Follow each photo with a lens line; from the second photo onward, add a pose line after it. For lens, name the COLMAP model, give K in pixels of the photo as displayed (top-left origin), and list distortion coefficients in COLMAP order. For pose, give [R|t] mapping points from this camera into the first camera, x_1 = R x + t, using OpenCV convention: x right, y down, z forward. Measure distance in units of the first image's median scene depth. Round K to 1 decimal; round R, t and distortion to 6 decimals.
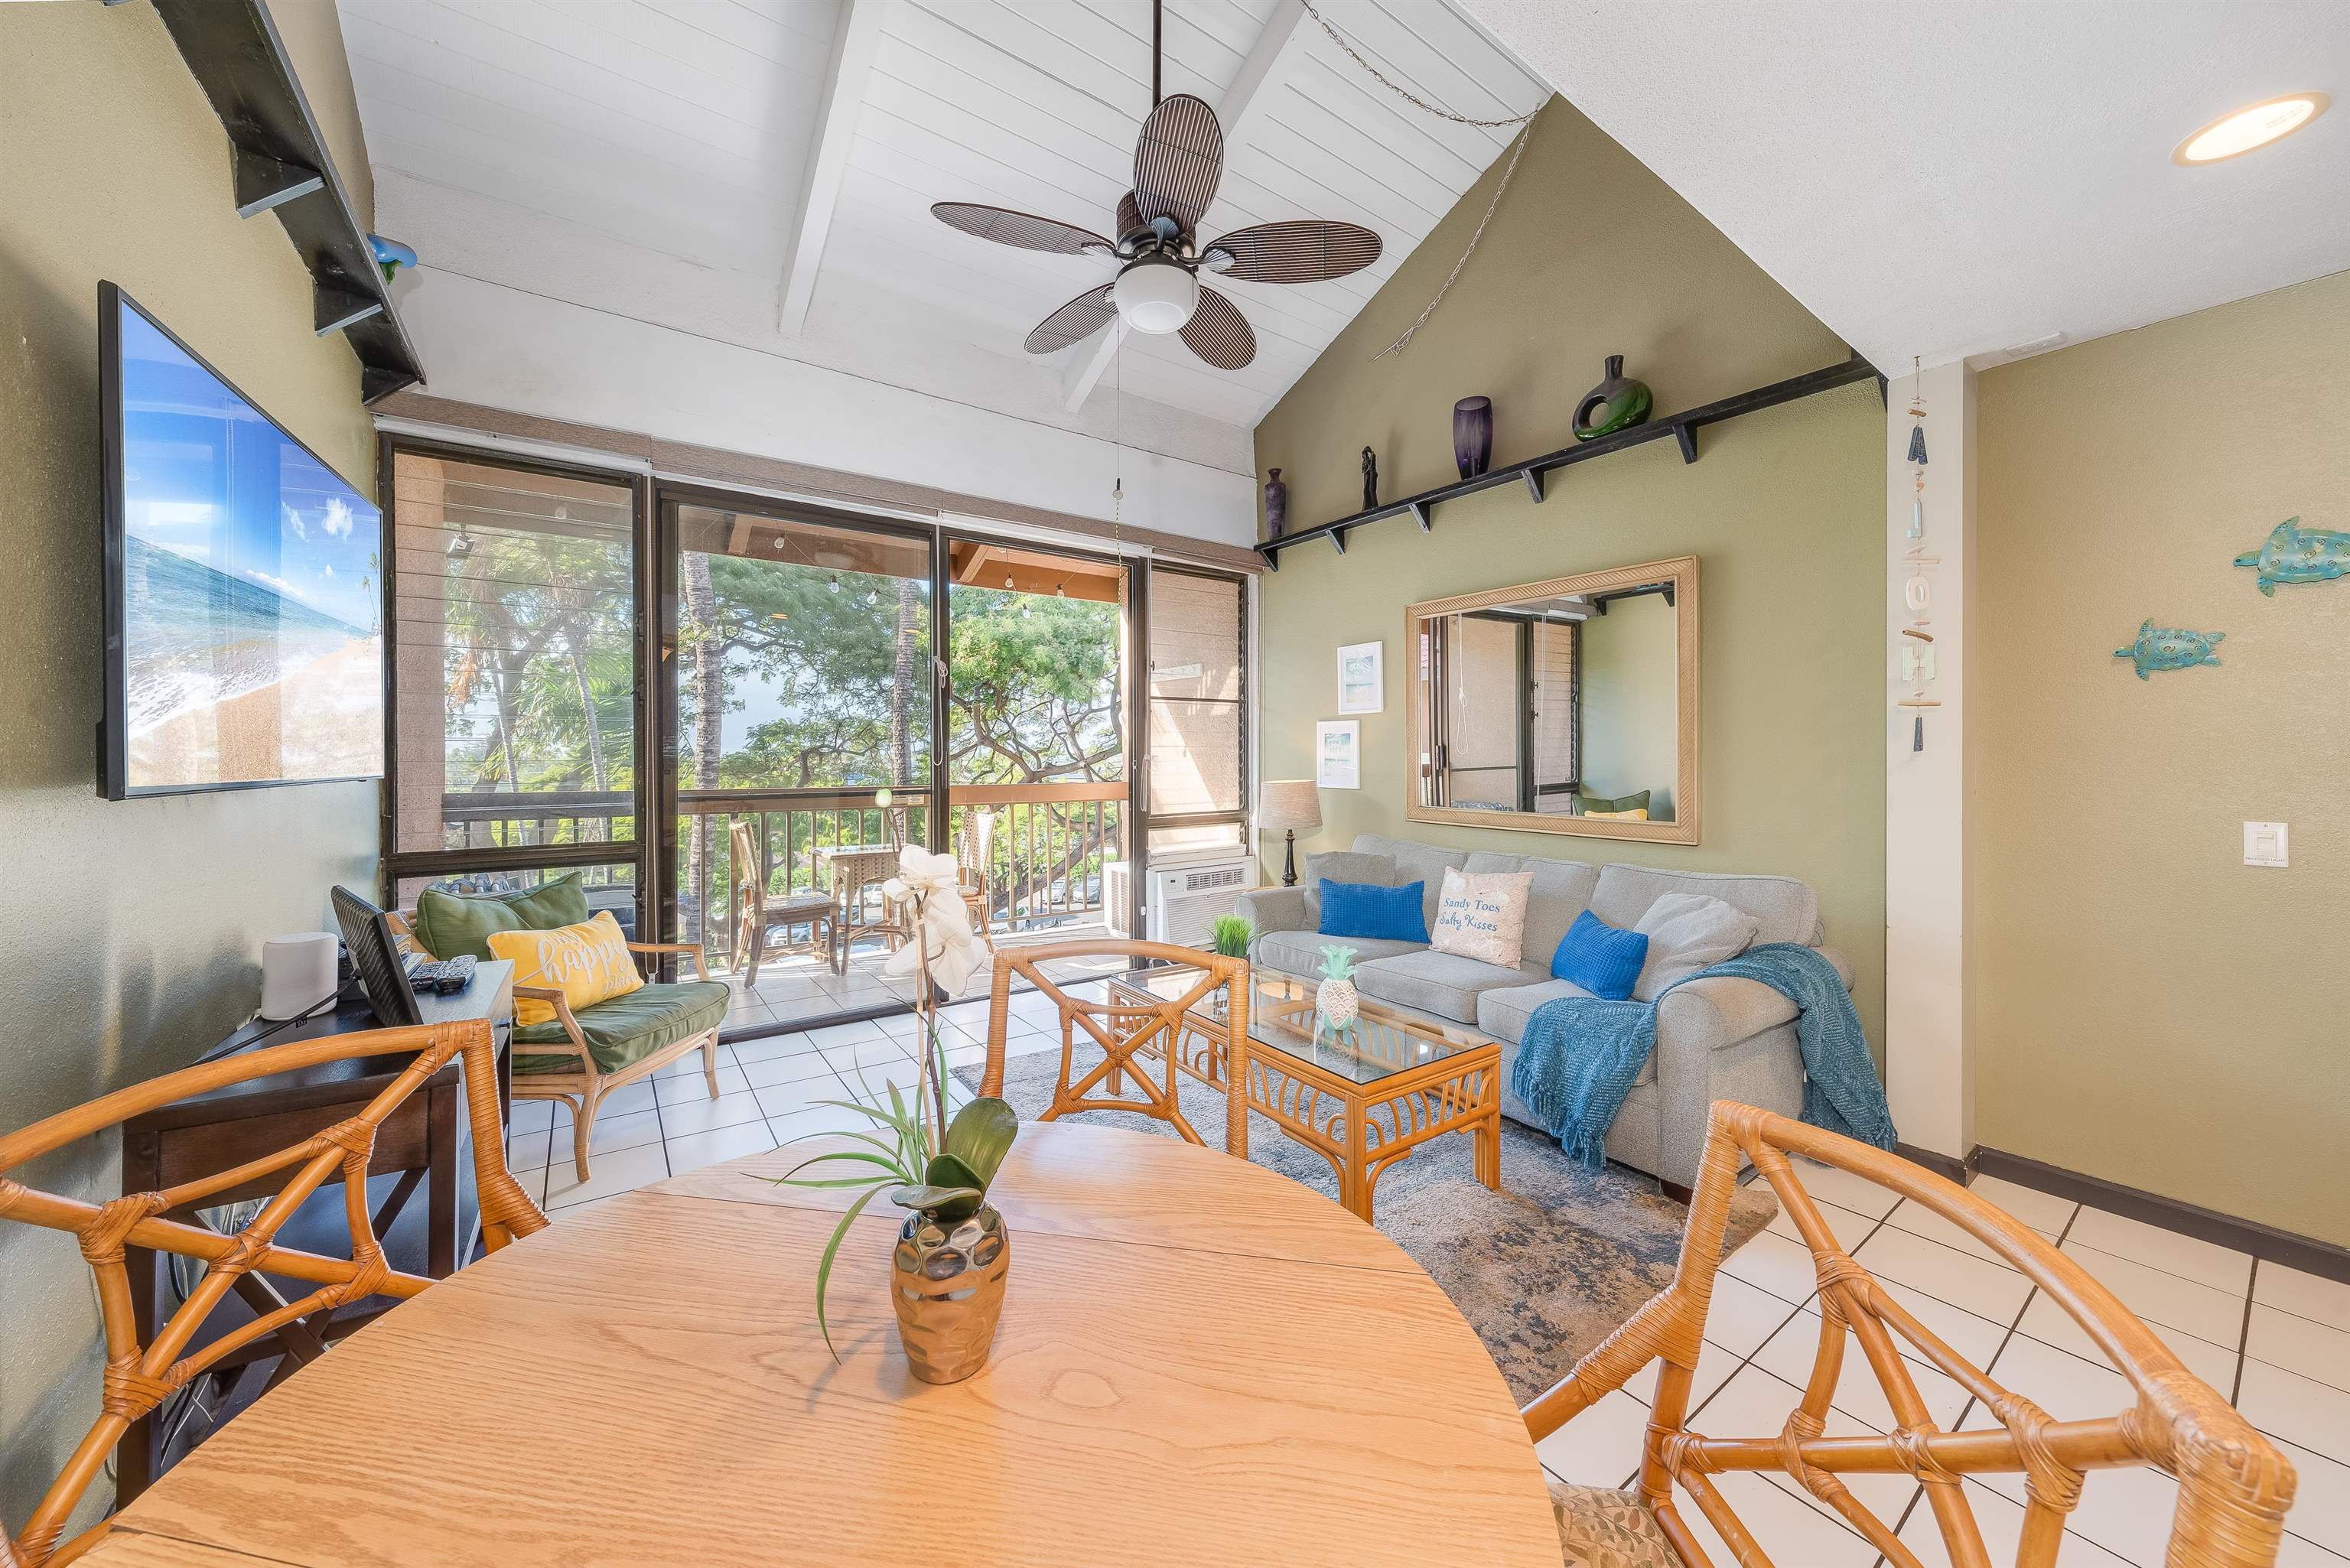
lens RADIAL K [[804.6, 0, 1193.1], [0, 804.6, 747.3], [0, 0, 1]] dist [-0.001160, -0.000108]
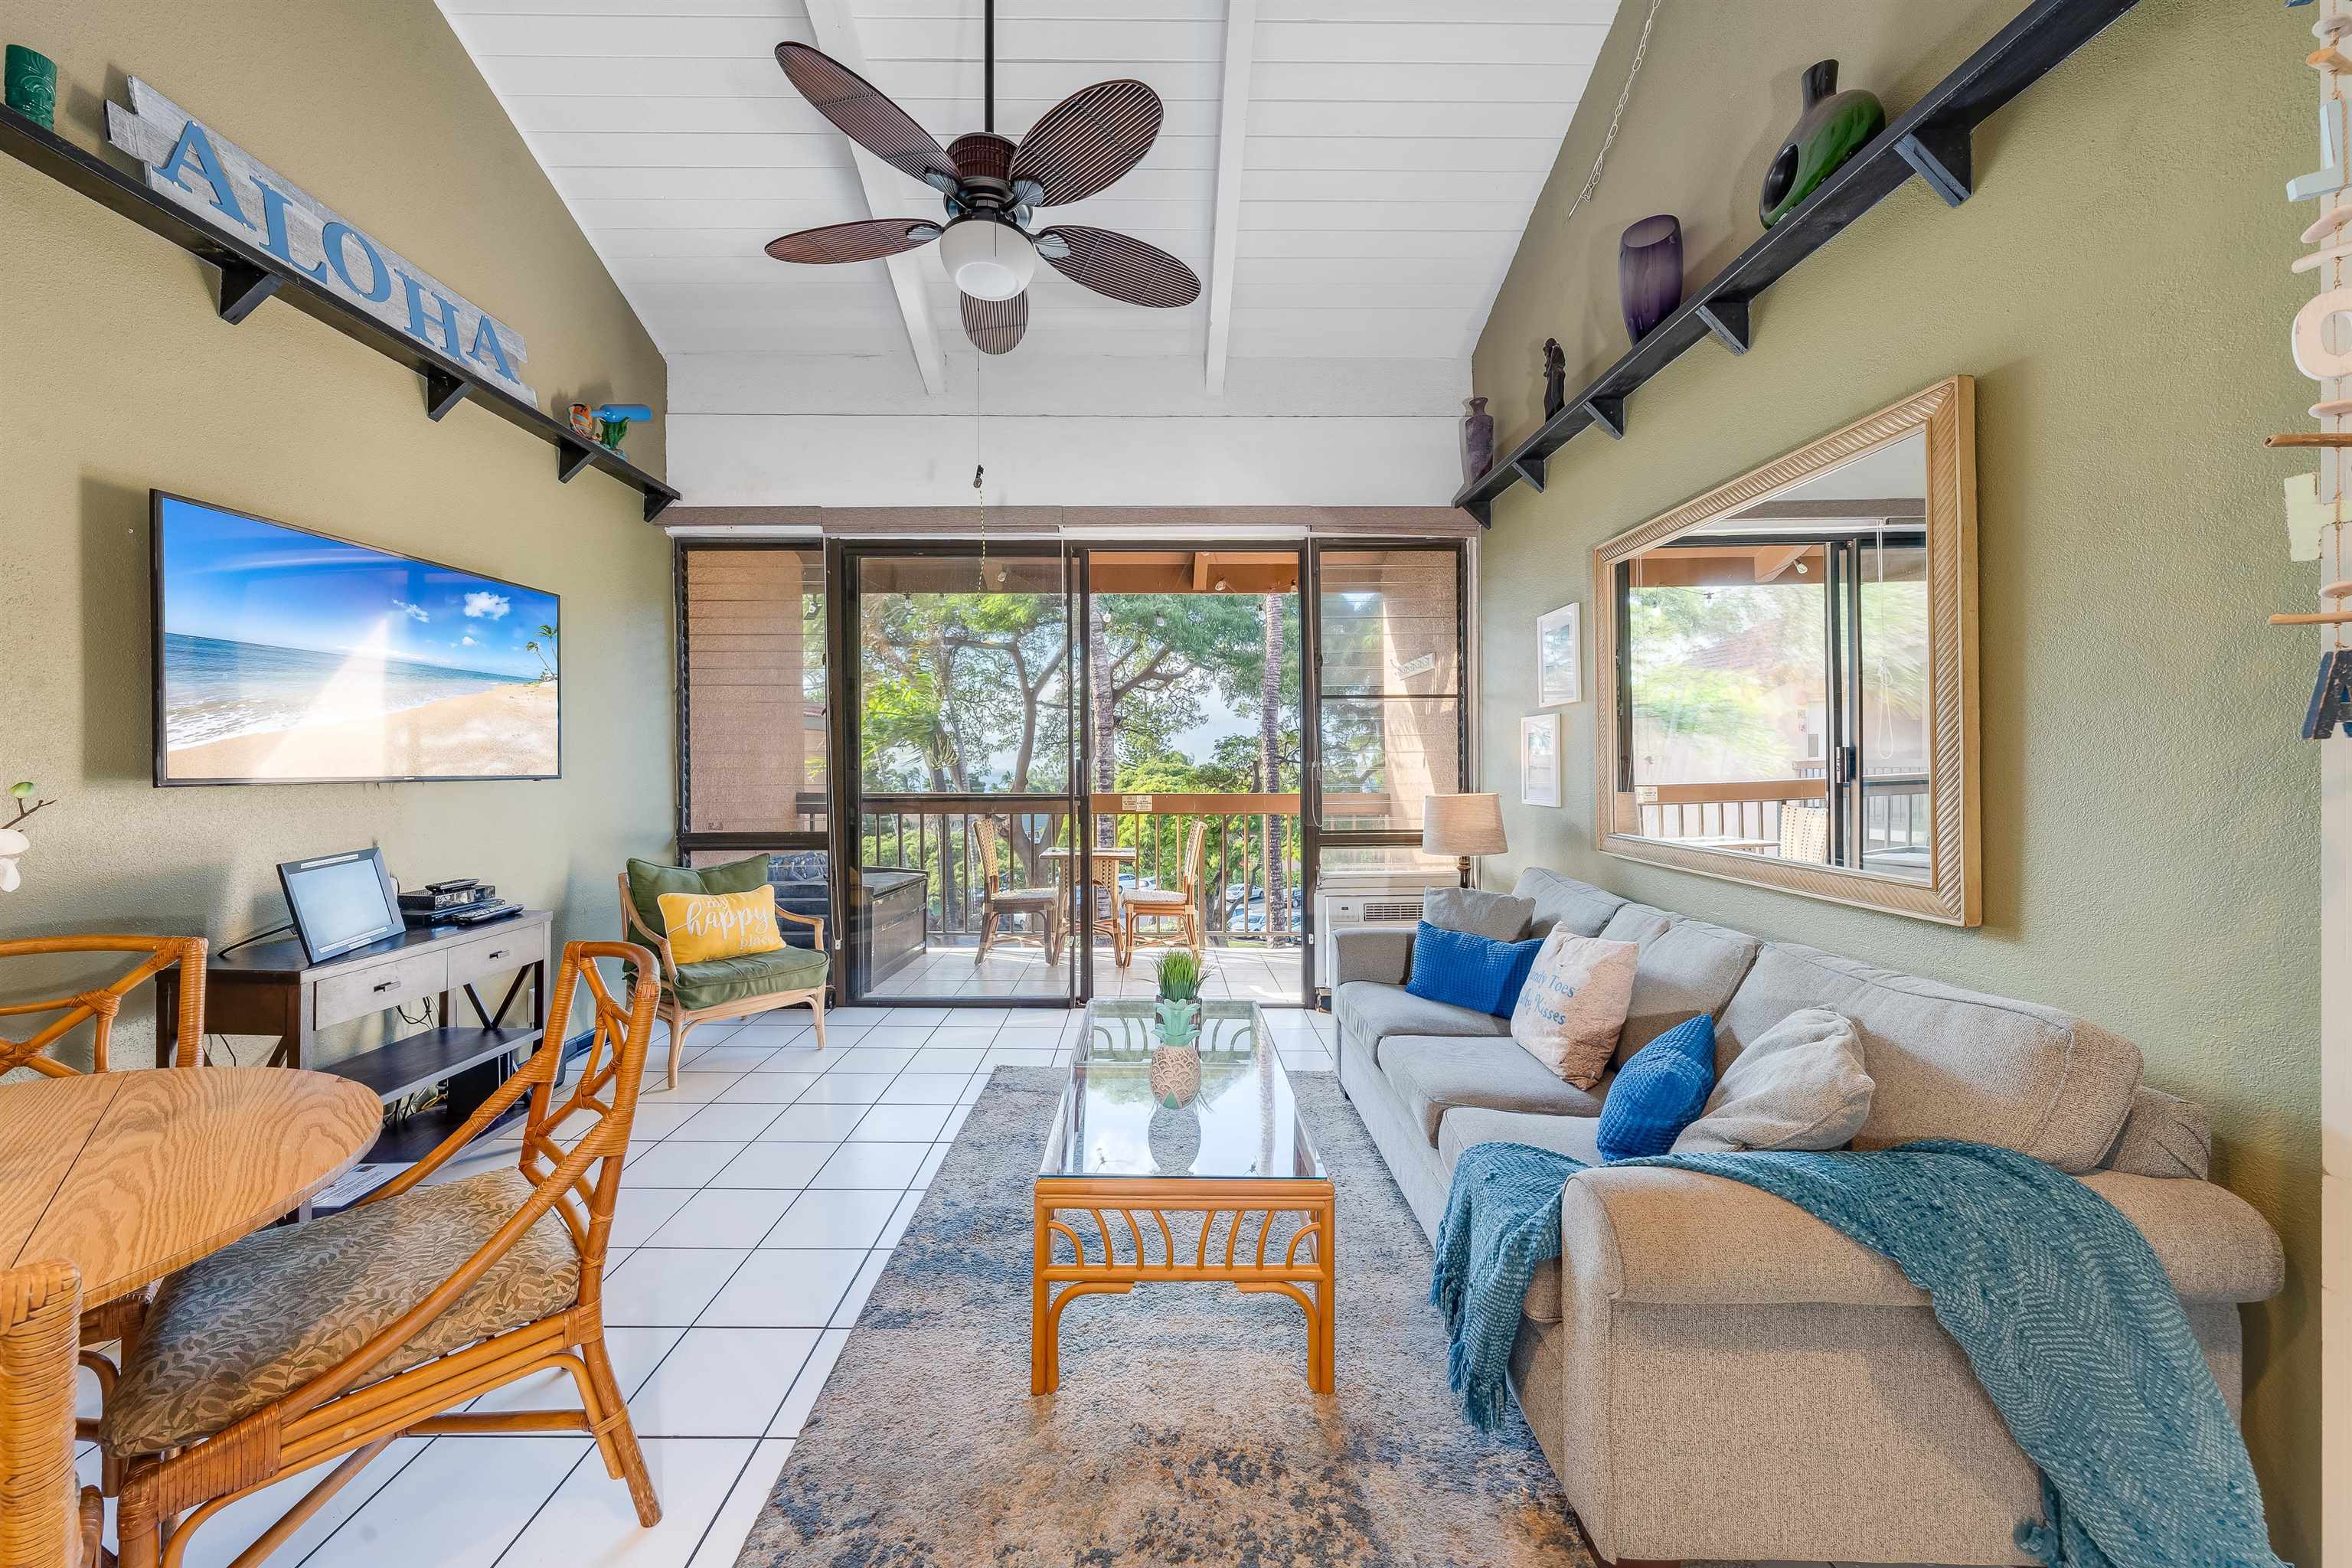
lens RADIAL K [[823.3, 0, 1199.4], [0, 823.3, 761.3], [0, 0, 1]] dist [-0.003398, 0.000613]
pose [[0.825164, -0.006250, -0.564859, 0.472365], [0.008782, 0.999960, 0.001765, 0.008112], [0.564826, -0.006417, 0.825185, 0.254134]]
